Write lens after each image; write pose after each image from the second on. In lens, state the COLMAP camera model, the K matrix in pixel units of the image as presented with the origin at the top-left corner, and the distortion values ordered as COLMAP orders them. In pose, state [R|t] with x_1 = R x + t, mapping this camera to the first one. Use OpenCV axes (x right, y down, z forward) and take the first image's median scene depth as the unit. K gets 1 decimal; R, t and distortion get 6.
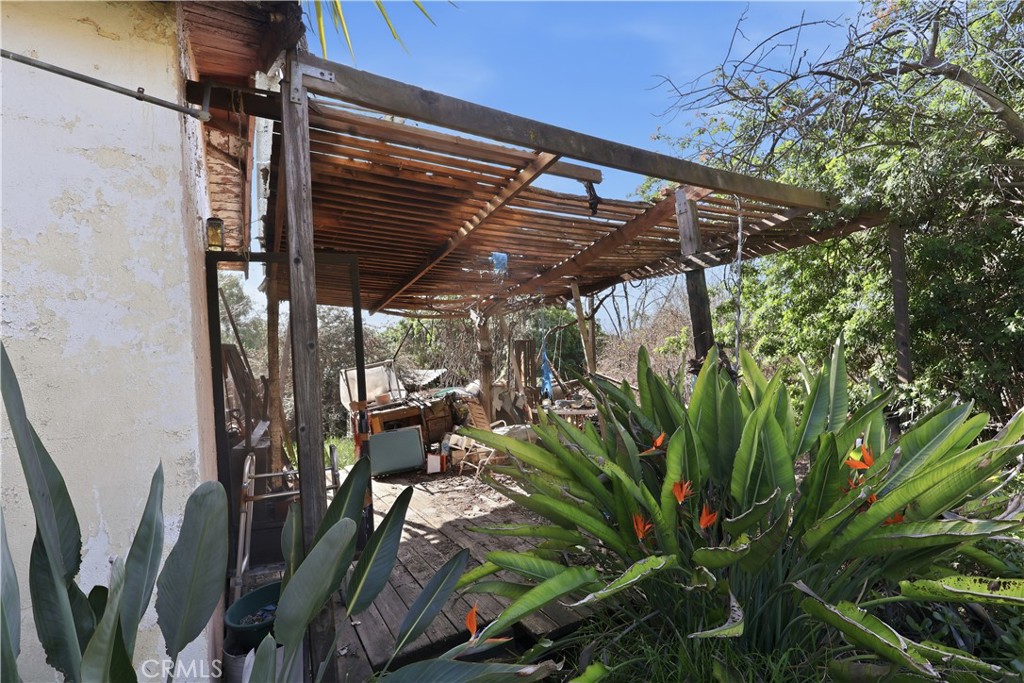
lens RADIAL K [[475.4, 0, 510.3], [0, 475.4, 339.4], [0, 0, 1]] dist [-0.000006, 0.000067]
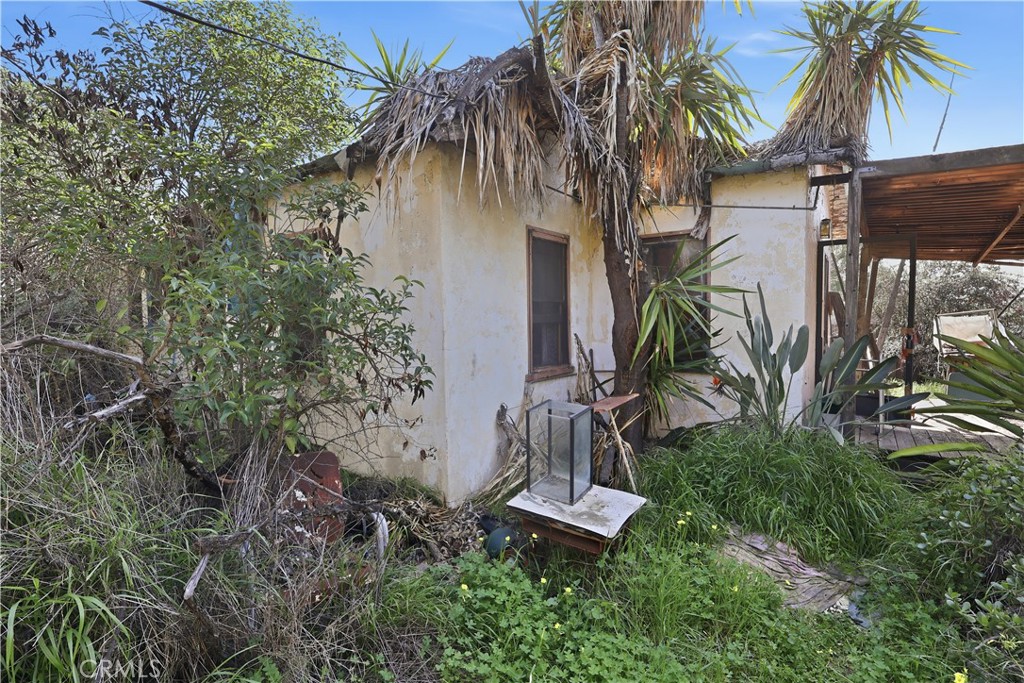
lens RADIAL K [[475.4, 0, 510.3], [0, 475.4, 341.2], [0, 0, 1]] dist [-0.000006, 0.000067]
pose [[0.405198, 0.106824, -0.907967, 1.283168], [-0.007142, 0.993490, 0.113699, 0.006927], [0.914201, -0.039586, 0.403323, -1.838279]]
